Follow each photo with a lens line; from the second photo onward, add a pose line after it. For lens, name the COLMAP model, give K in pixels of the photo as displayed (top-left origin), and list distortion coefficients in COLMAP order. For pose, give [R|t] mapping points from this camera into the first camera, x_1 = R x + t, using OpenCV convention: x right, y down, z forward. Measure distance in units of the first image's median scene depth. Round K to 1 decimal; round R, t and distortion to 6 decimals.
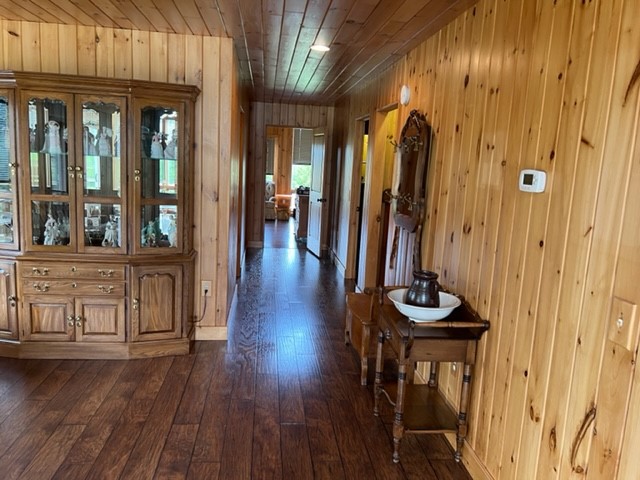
lens RADIAL K [[482.5, 0, 318.3], [0, 482.5, 235.6], [0, 0, 1]] dist [-0.003435, -0.018328]
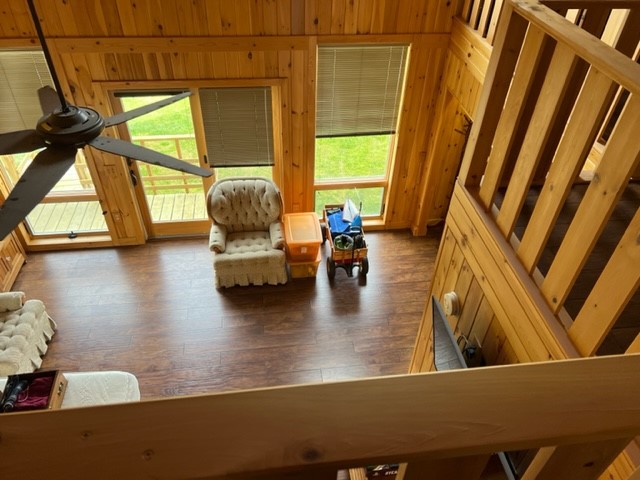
lens RADIAL K [[482.5, 0, 319.1], [0, 482.5, 240.1], [0, 0, 1]] dist [-0.003435, -0.018328]
pose [[0.999582, -0.027797, -0.007902, -0.050486], [0.027751, 0.847055, 0.530780, -0.303702], [-0.008061, -0.530778, 0.847473, 0.587167]]
